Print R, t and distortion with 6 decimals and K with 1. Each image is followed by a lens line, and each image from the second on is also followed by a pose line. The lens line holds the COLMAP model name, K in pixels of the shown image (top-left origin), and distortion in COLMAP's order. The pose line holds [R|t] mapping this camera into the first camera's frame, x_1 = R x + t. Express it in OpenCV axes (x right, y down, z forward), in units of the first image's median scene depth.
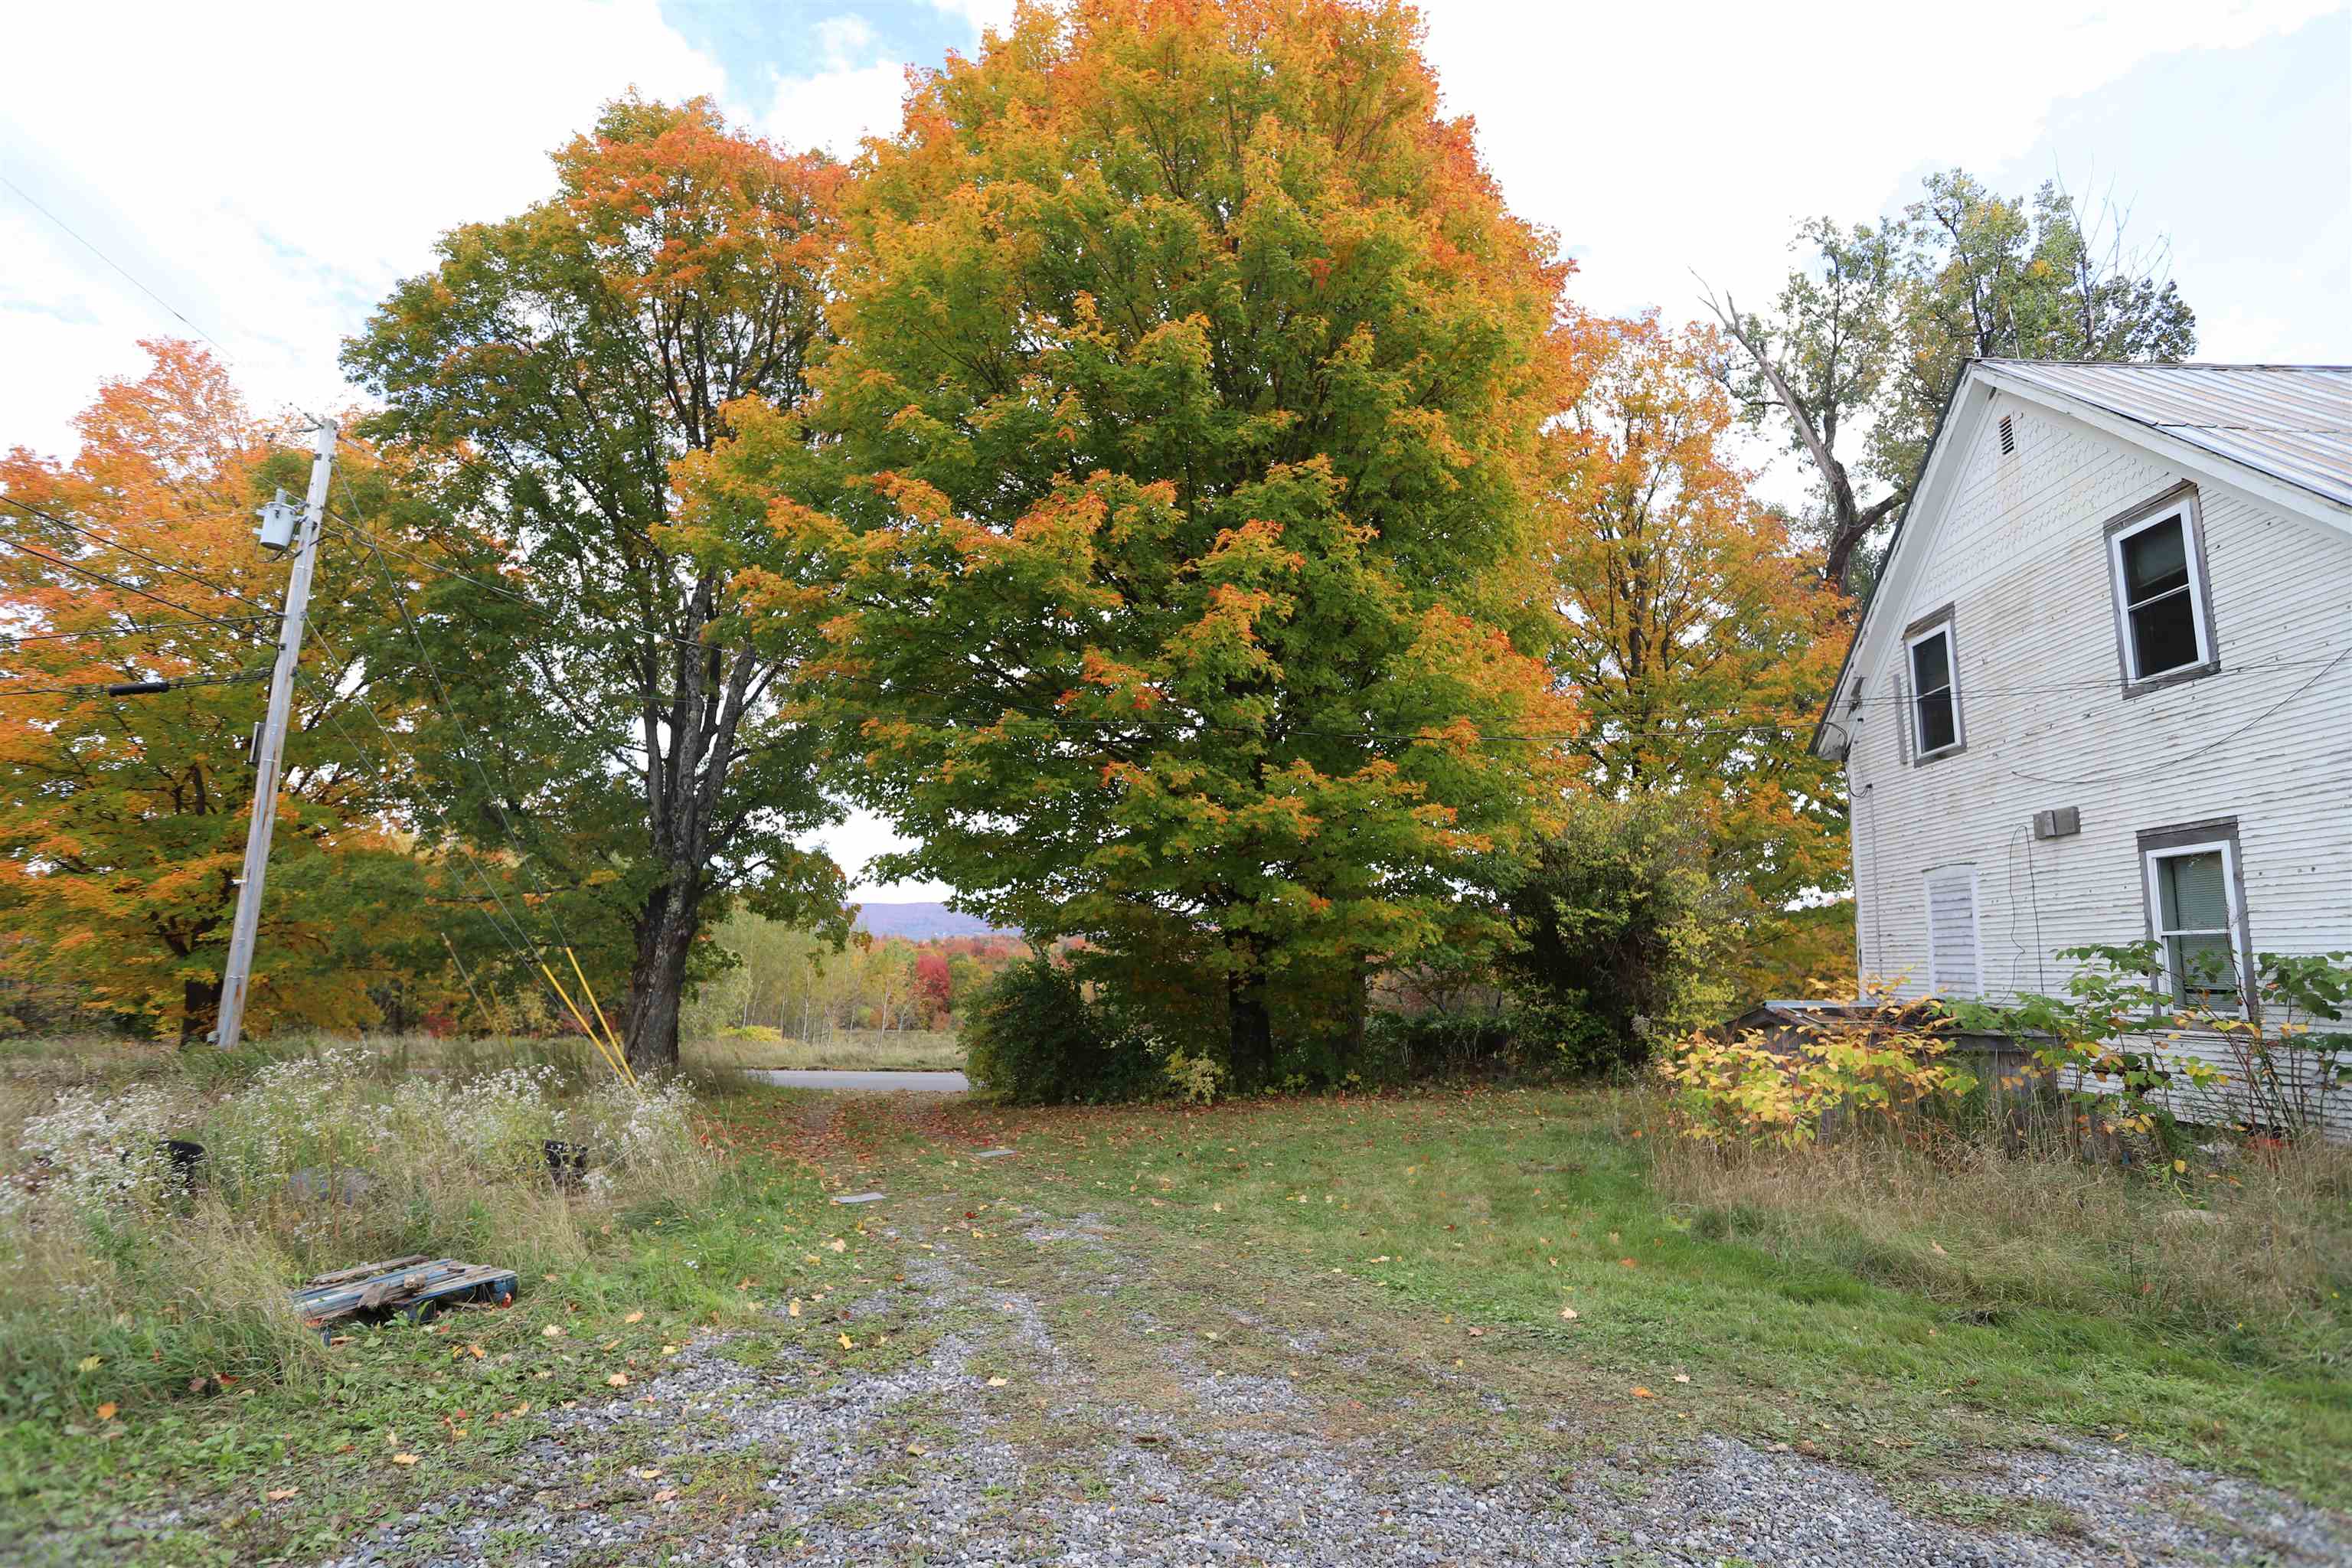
lens RADIAL K [[1132.5, 0, 1179.4], [0, 1132.5, 791.8], [0, 0, 1]] dist [-0.071271, 0.028813]
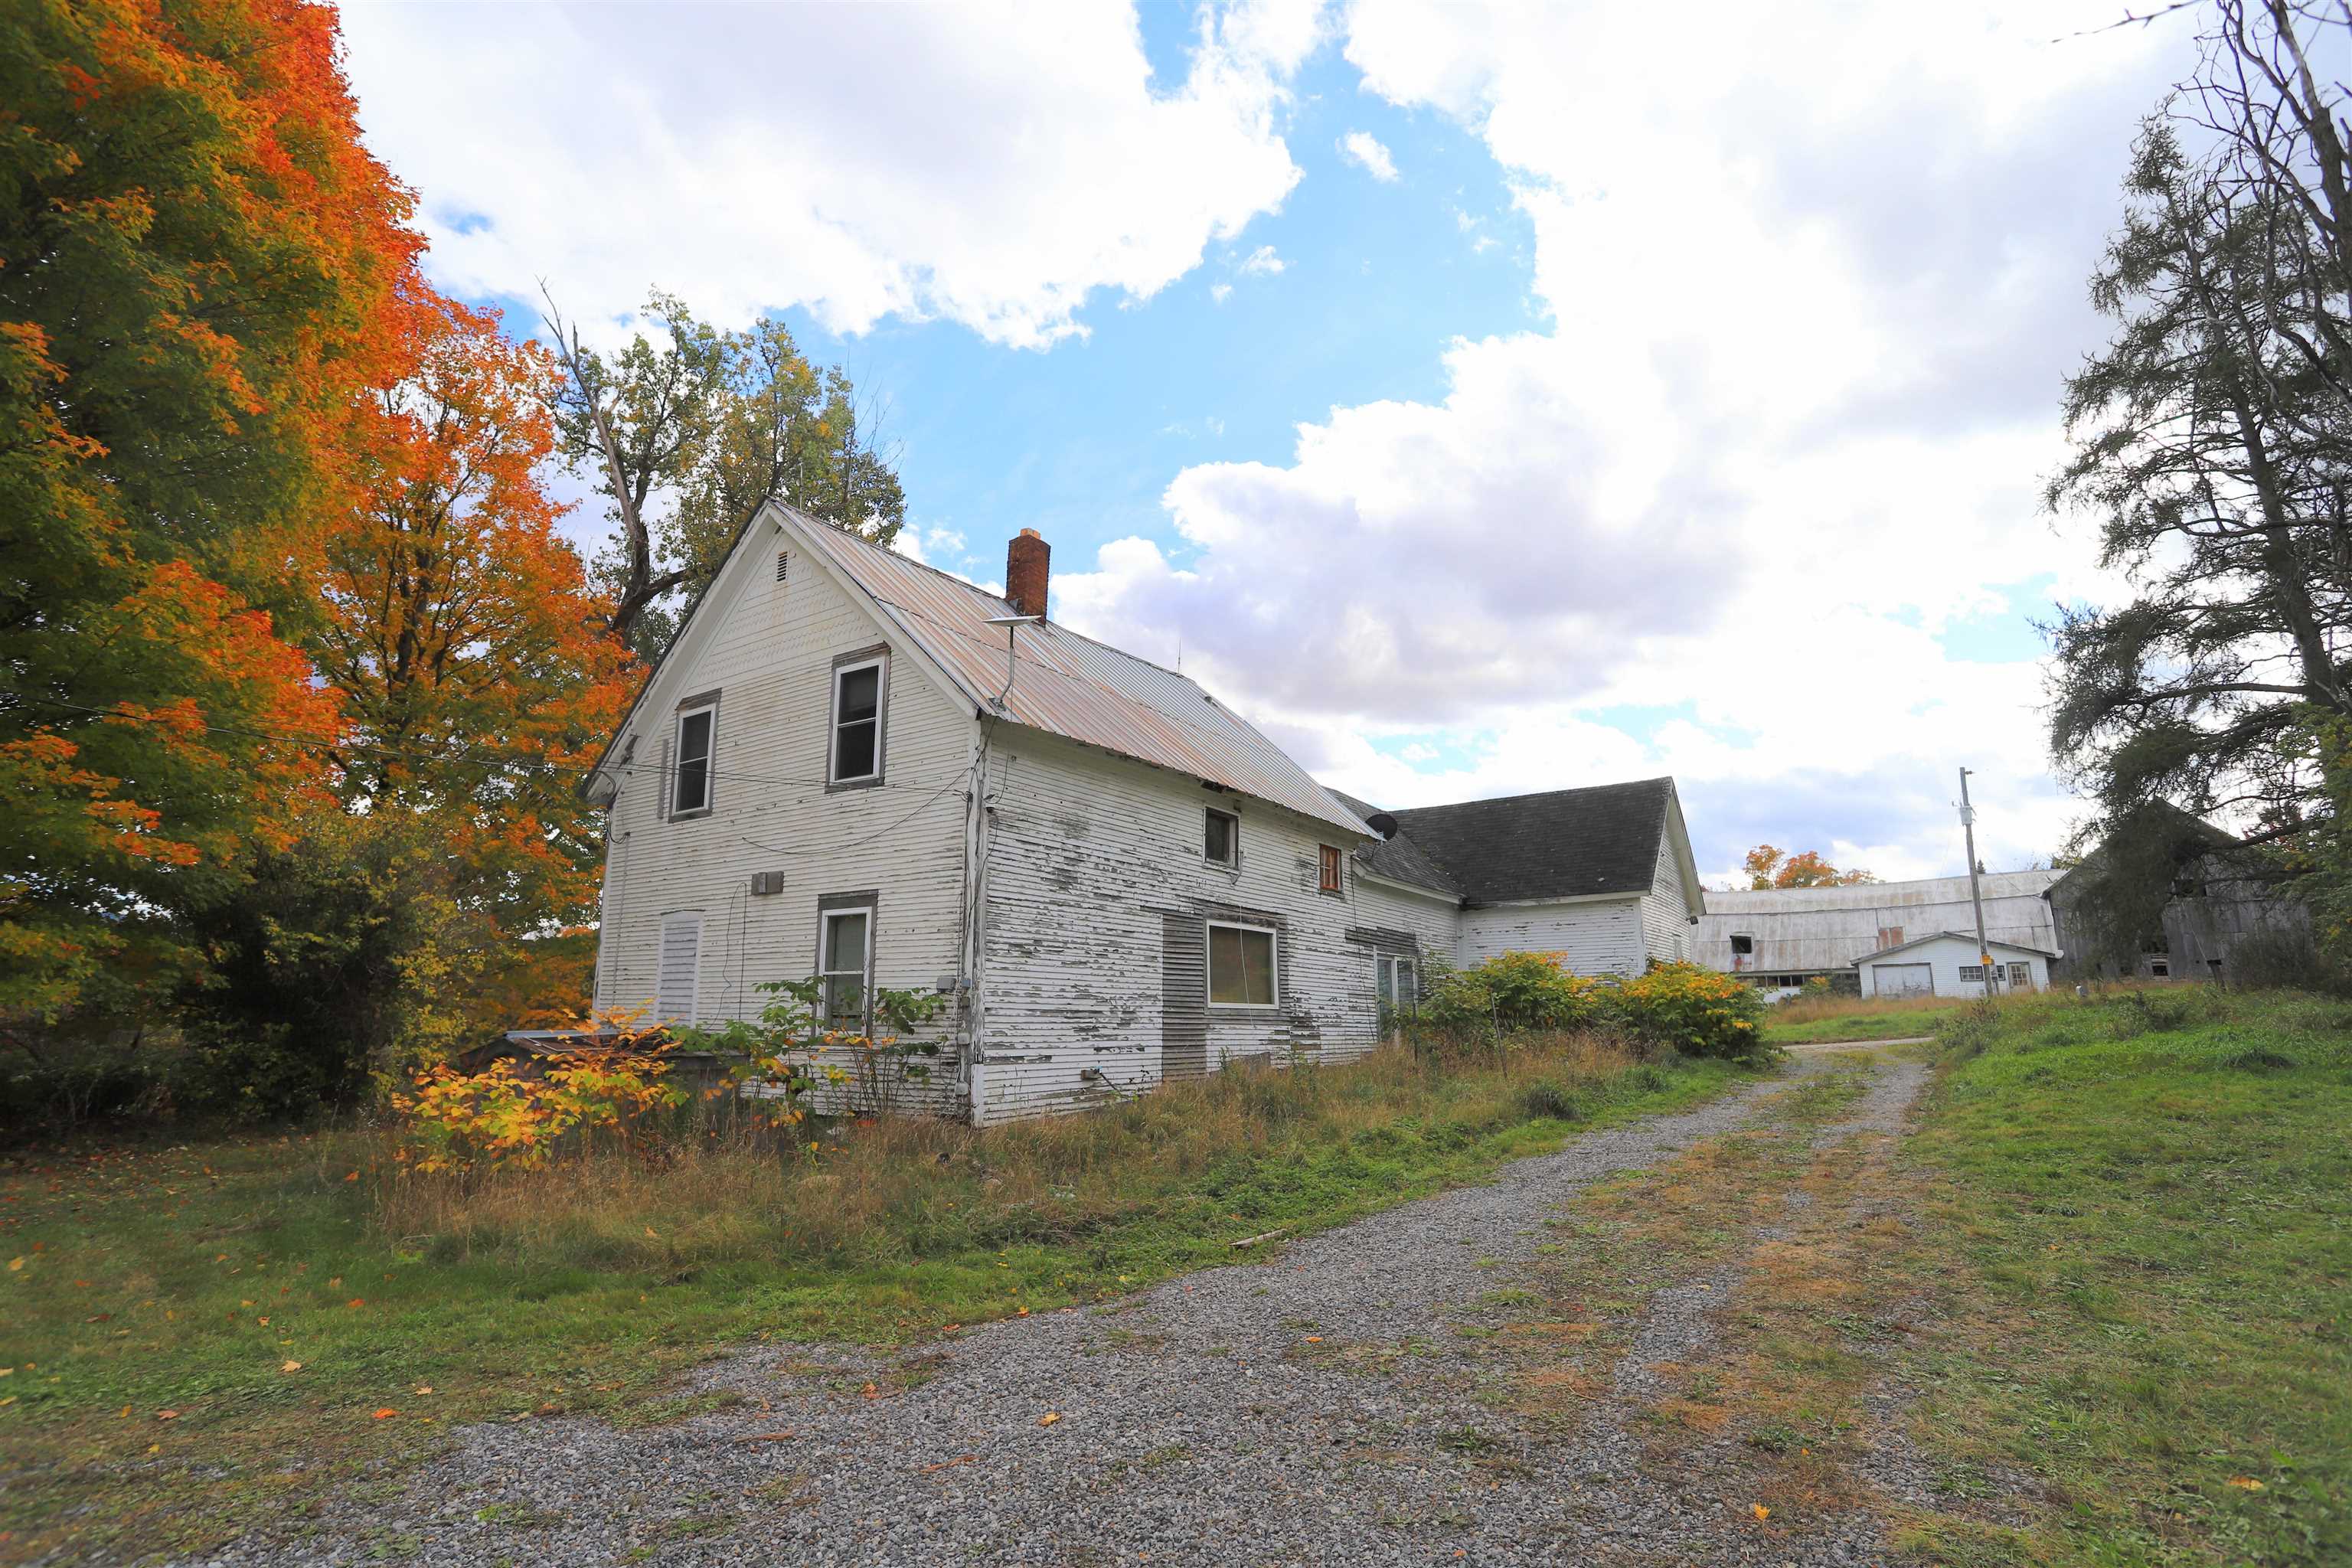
lens RADIAL K [[1132.5, 0, 1179.4], [0, 1132.5, 791.8], [0, 0, 1]] dist [-0.071271, 0.028813]
pose [[0.508457, 0.137096, 0.850104, -0.065994], [-0.115651, 0.989172, -0.090352, -0.013857], [-0.853286, -0.052375, 0.518806, -0.063373]]
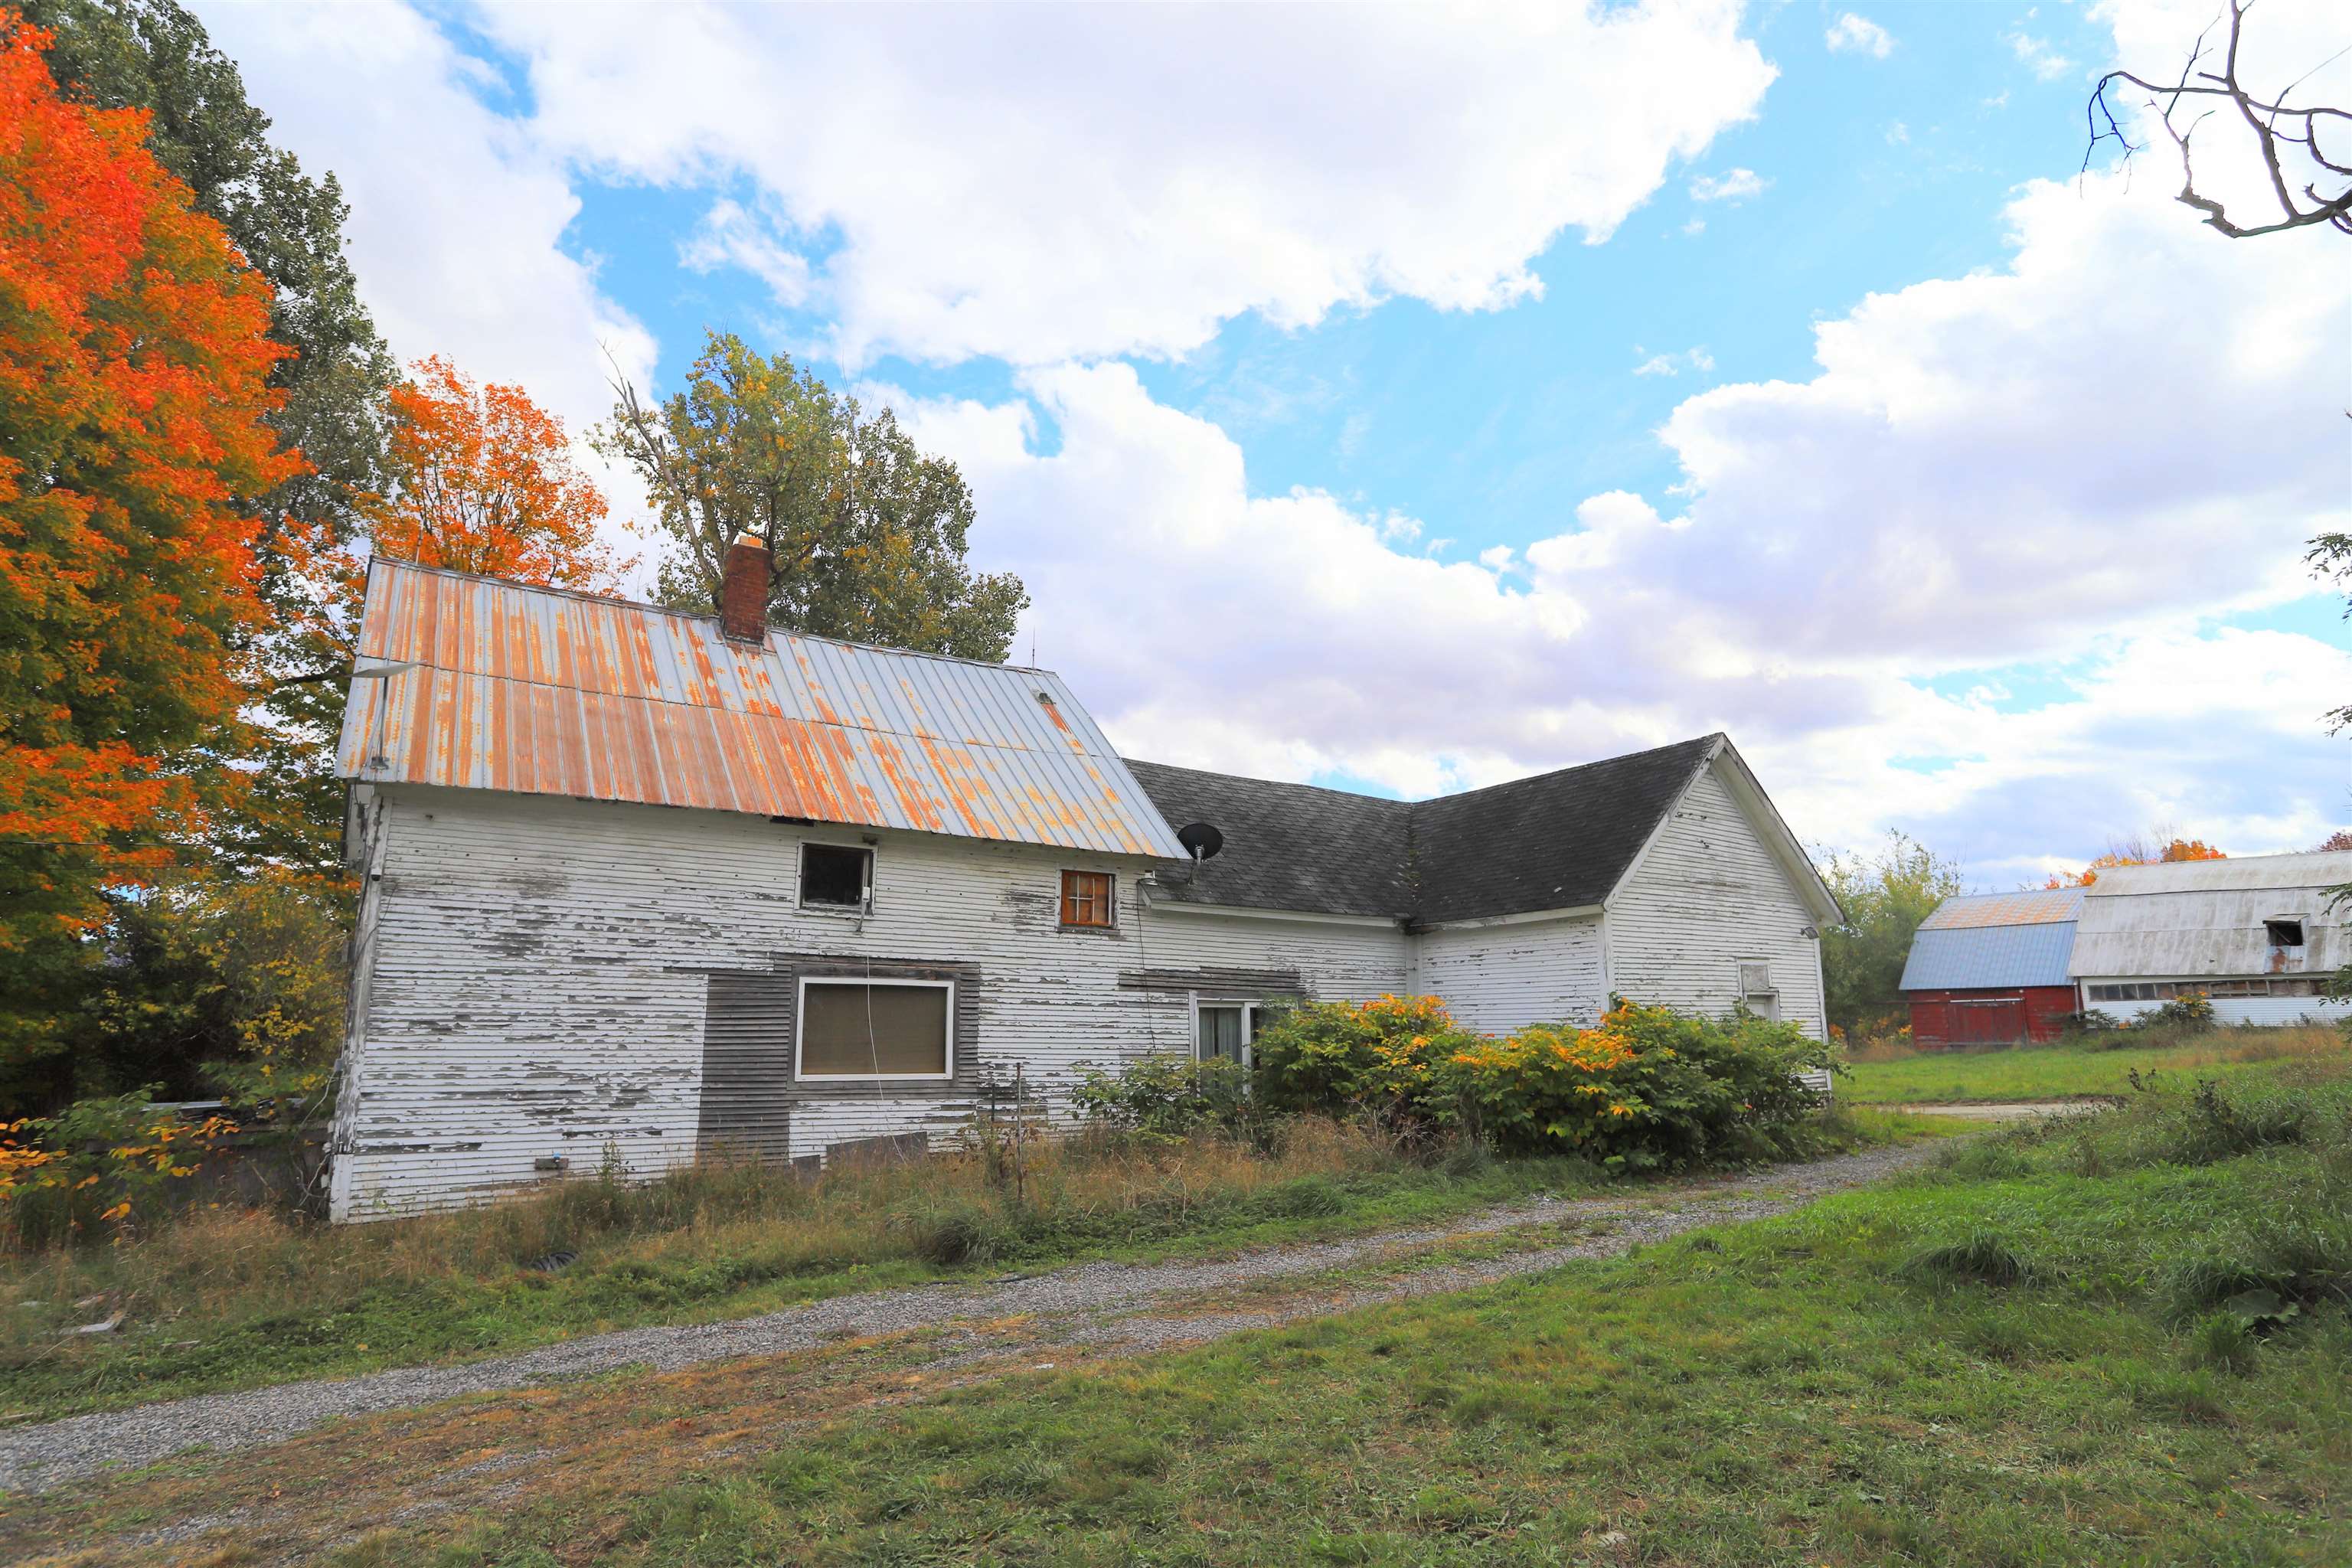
lens RADIAL K [[1199.9, 0, 1176.0], [0, 1199.9, 784.0], [0, 0, 1]] dist [-0.038131, 0.000413]
pose [[0.803184, 0.084376, 0.589725, 0.785556], [-0.062876, 0.996396, -0.056926, -0.153625], [-0.592403, 0.008642, 0.805595, -0.667578]]
